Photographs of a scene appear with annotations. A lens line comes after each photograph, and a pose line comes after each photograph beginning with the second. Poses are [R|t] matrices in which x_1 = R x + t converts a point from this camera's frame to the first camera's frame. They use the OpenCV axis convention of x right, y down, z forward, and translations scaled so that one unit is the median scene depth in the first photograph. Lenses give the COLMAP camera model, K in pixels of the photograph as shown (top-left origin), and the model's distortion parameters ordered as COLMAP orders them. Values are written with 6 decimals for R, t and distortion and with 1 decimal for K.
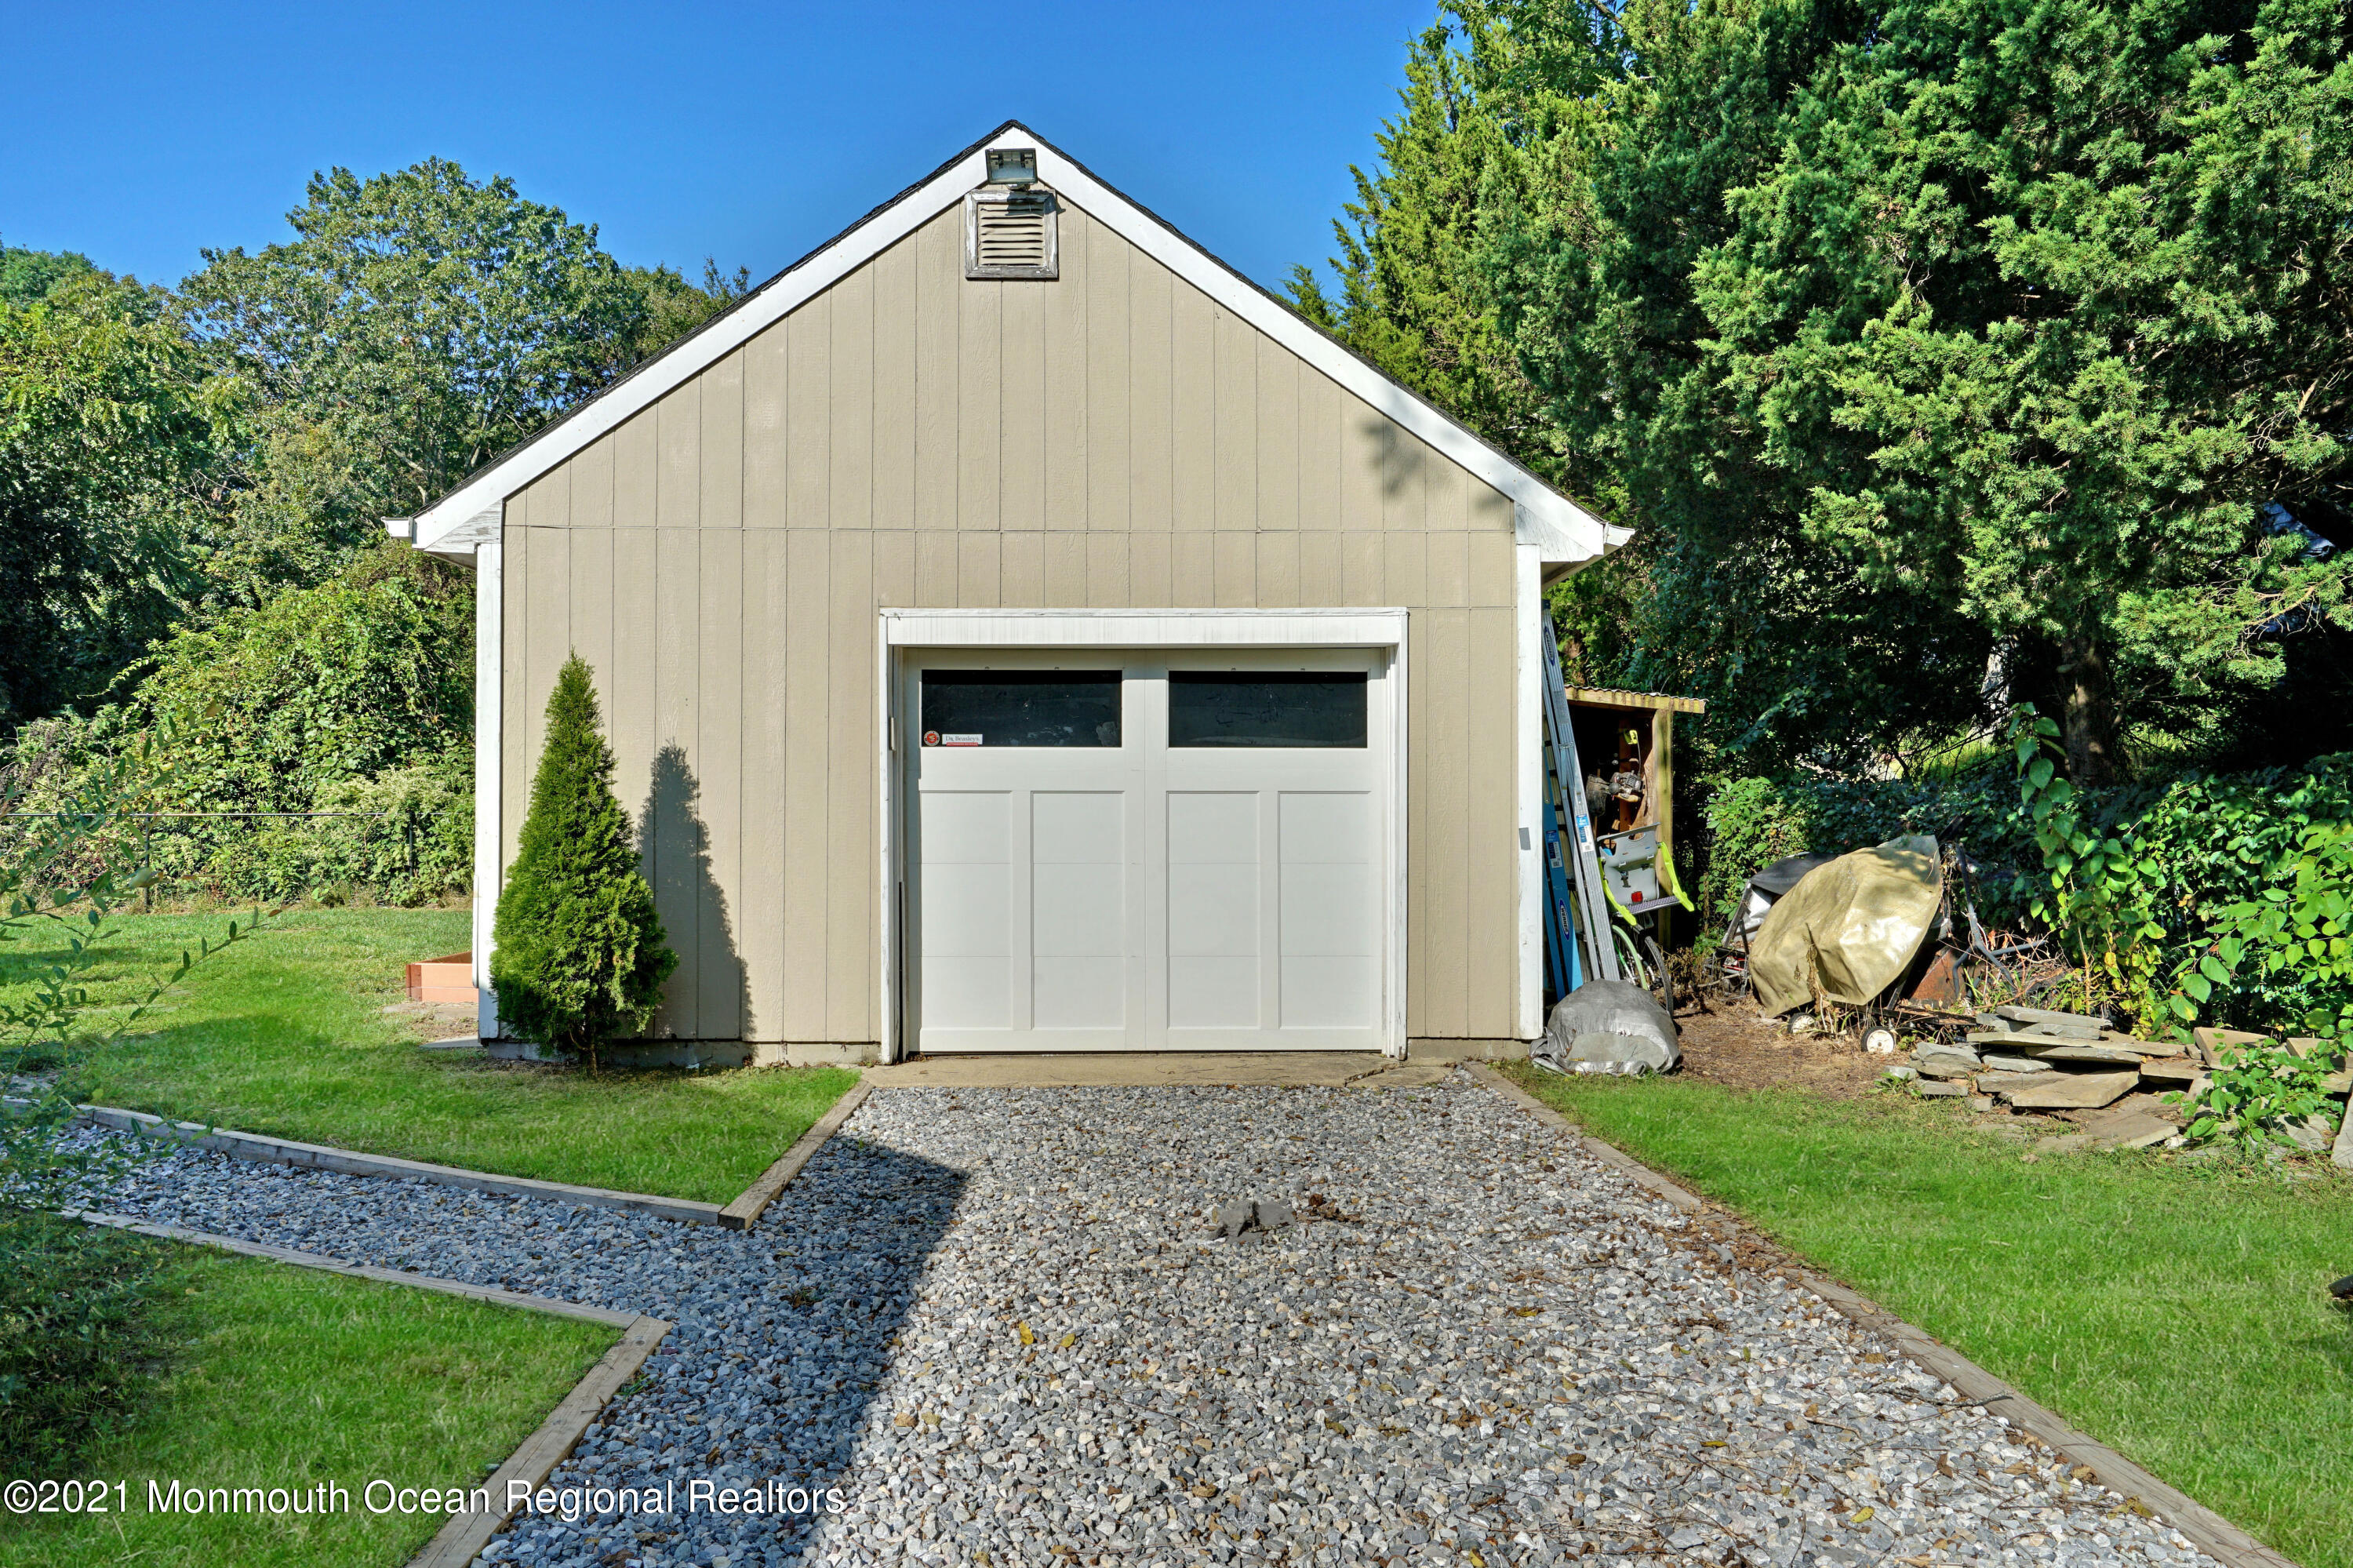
lens RADIAL K [[1510.3, 0, 1183.4], [0, 1510.3, 781.8], [0, 0, 1]] dist [0.005608, 0.001474]
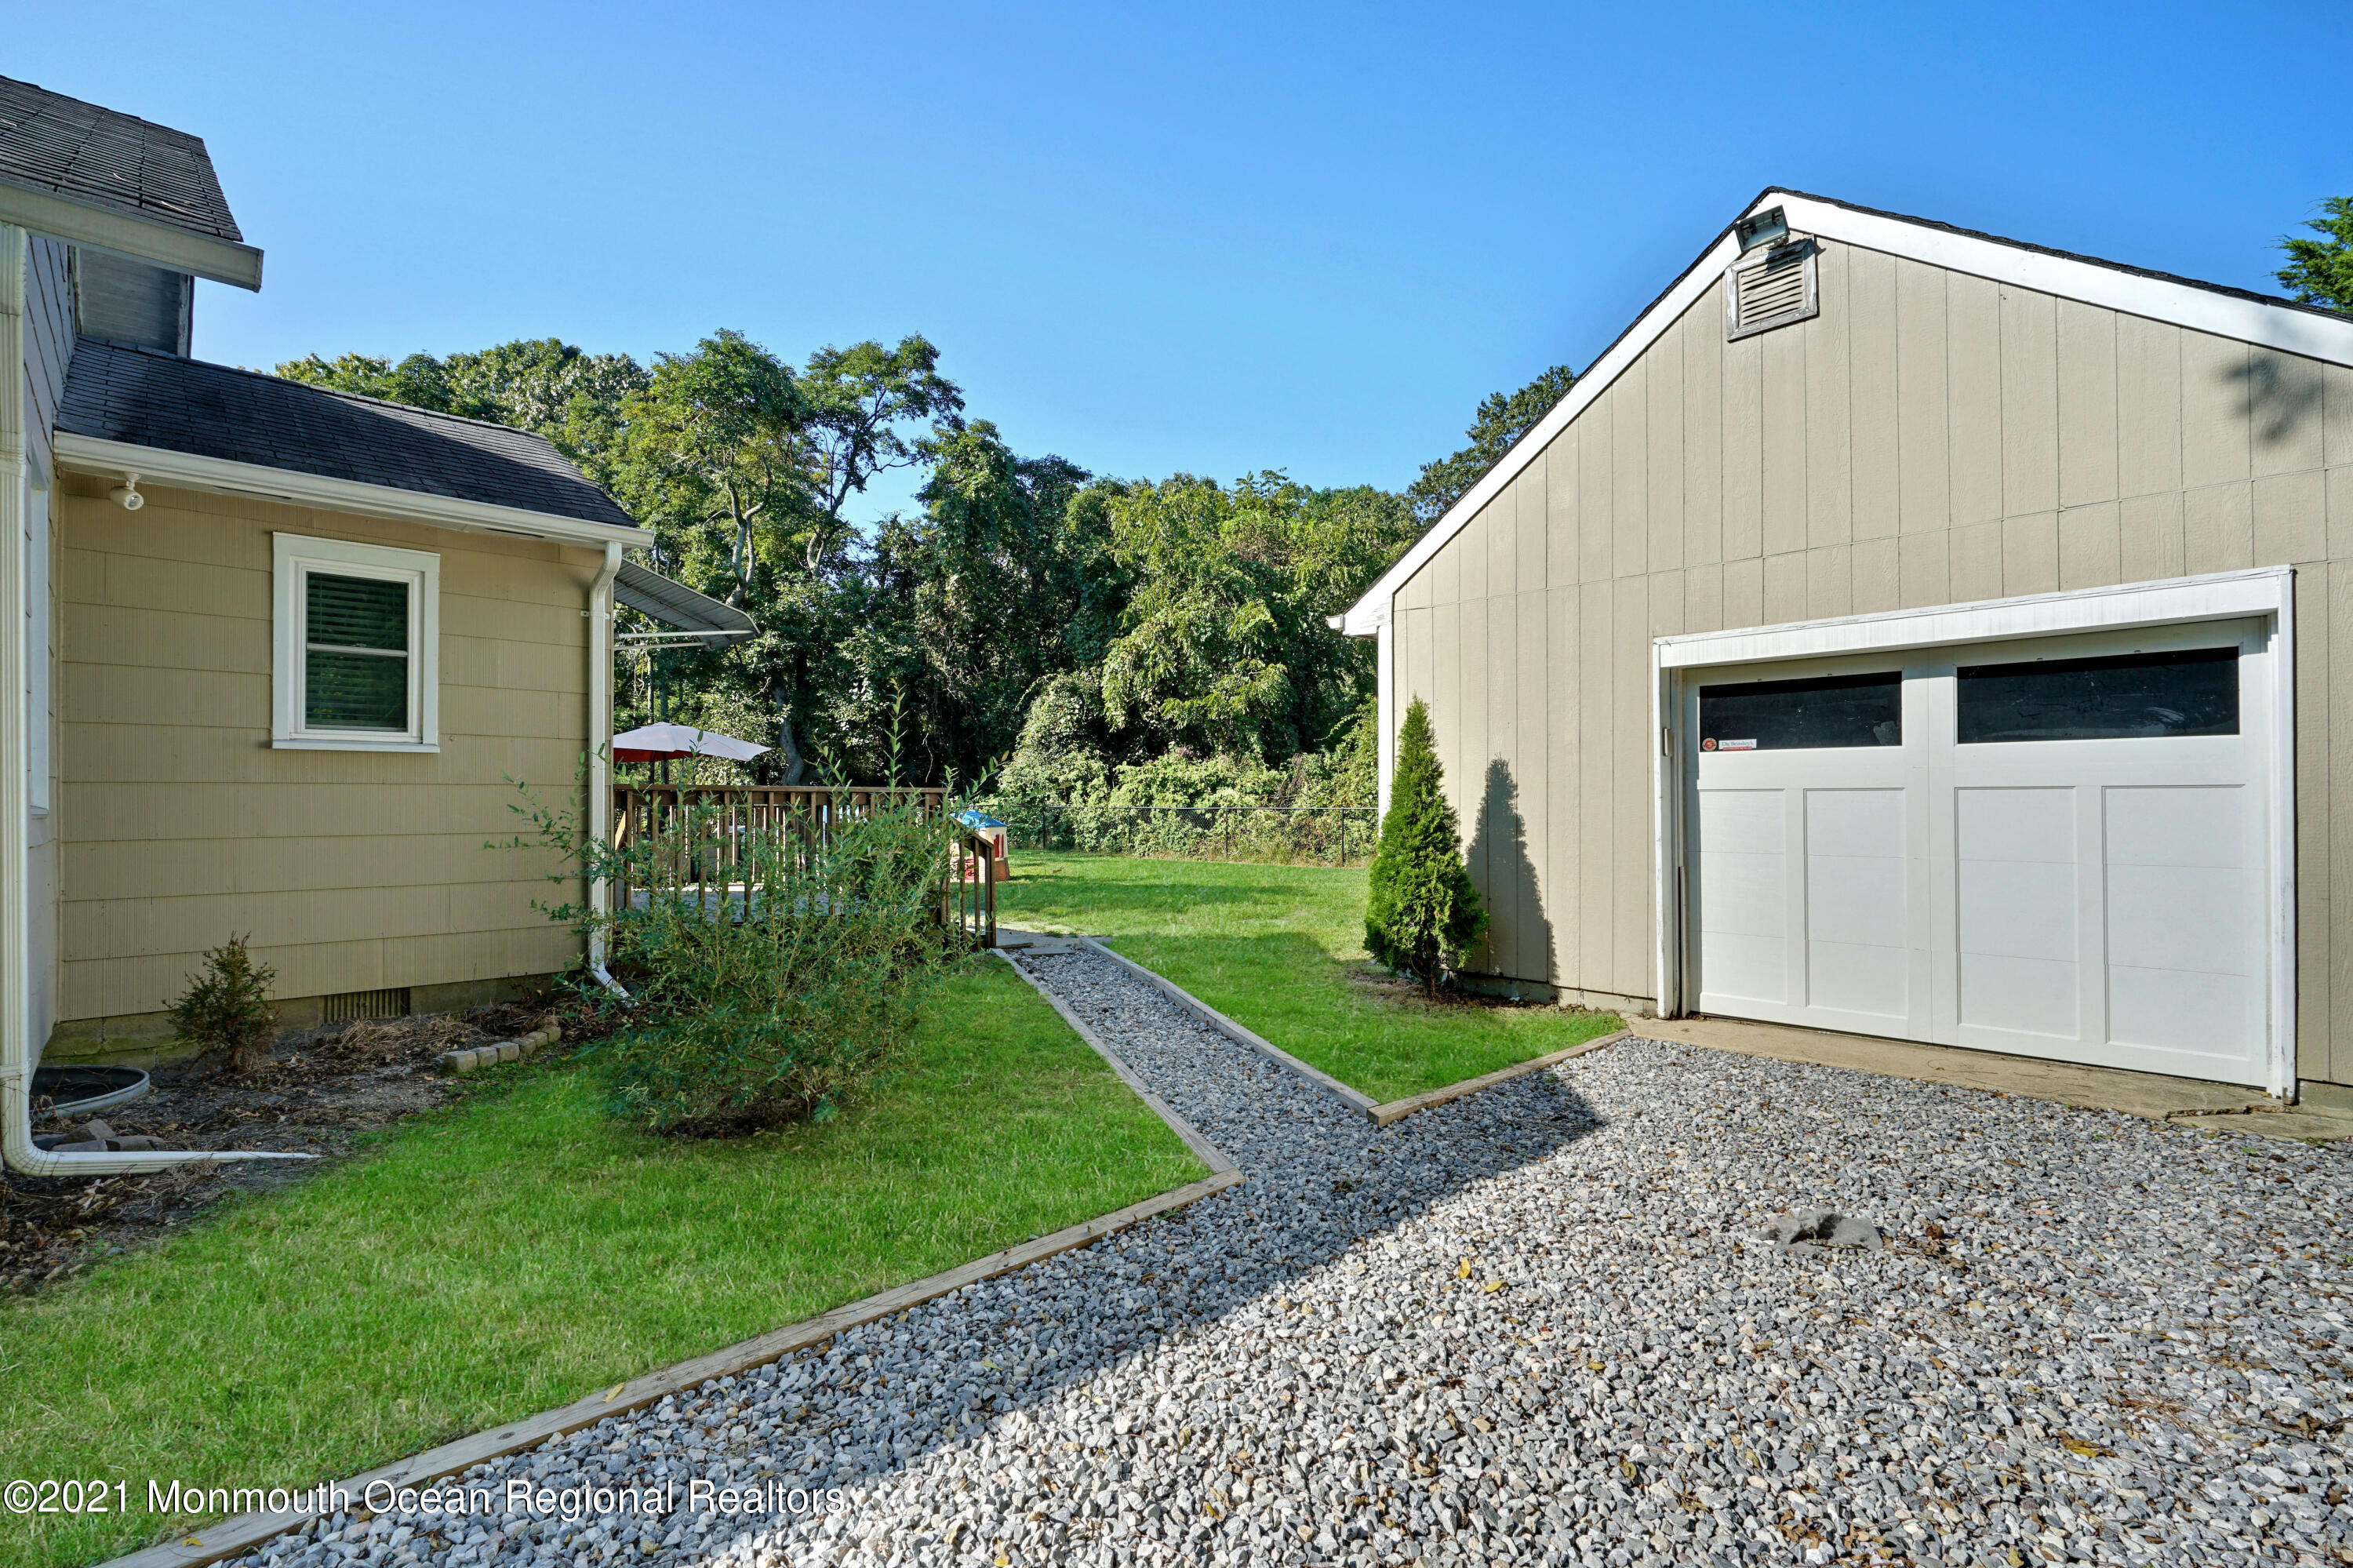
lens RADIAL K [[1064.5, 0, 1172.8], [0, 1064.5, 787.4], [0, 0, 1]] dist [-0.005181, 0.001754]
pose [[0.674049, -0.012664, -0.738578, 0.164633], [0.013734, 0.999895, -0.004611, 0.002421], [0.738559, -0.007035, 0.674152, 0.146171]]
